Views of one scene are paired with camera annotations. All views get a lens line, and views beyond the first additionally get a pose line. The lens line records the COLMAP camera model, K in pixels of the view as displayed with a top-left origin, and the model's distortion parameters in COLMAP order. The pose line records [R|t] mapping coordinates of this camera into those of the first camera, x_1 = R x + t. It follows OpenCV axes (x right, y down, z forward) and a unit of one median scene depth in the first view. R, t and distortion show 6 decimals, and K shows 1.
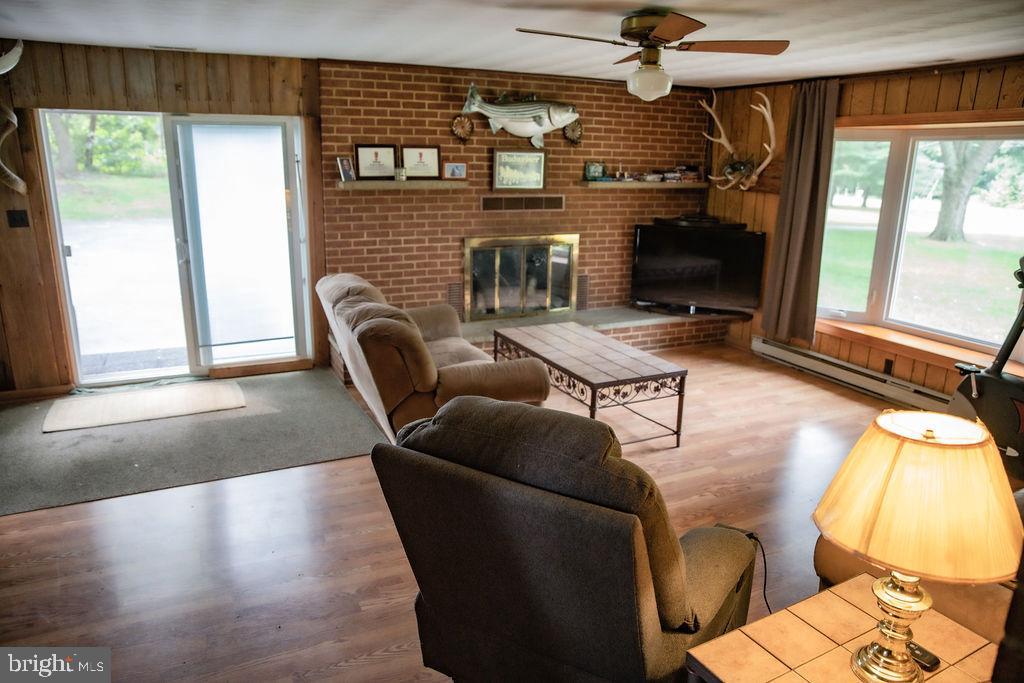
lens RADIAL K [[694.7, 0, 512.0], [0, 694.7, 341.5], [0, 0, 1]] dist [-0.064670, 0.001894]
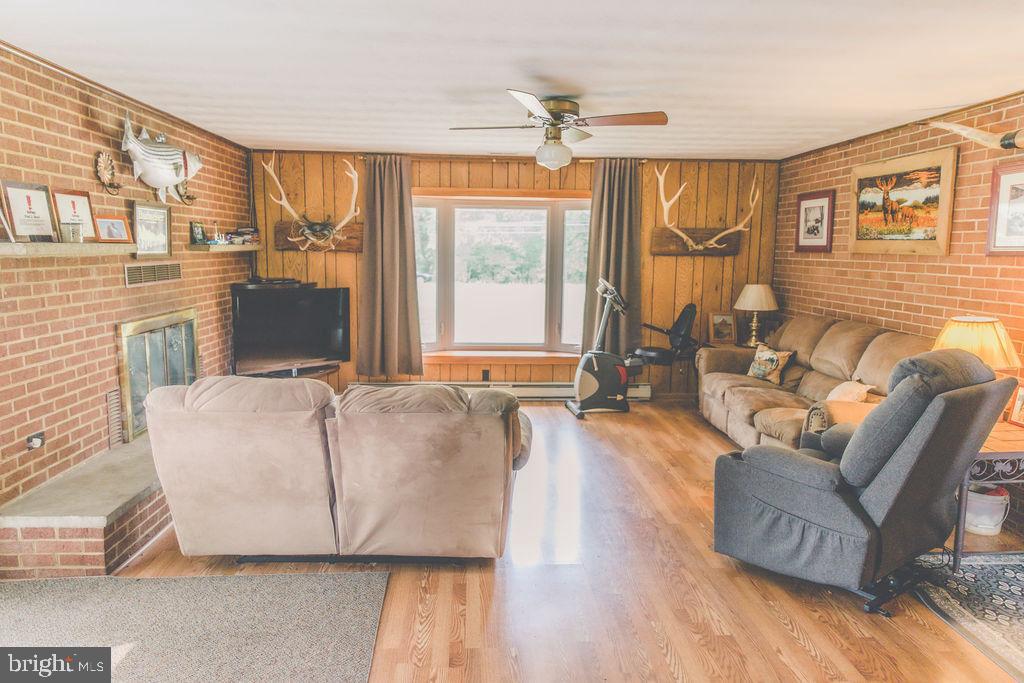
lens RADIAL K [[675.0, 0, 512.0], [0, 675.0, 341.5], [0, 0, 1]] dist [0.005087, 0.000851]
pose [[0.378668, -0.141944, 0.914583, -0.557659], [0.231032, 0.971384, 0.055105, -0.078227], [-0.896234, 0.190432, 0.400626, 0.371058]]
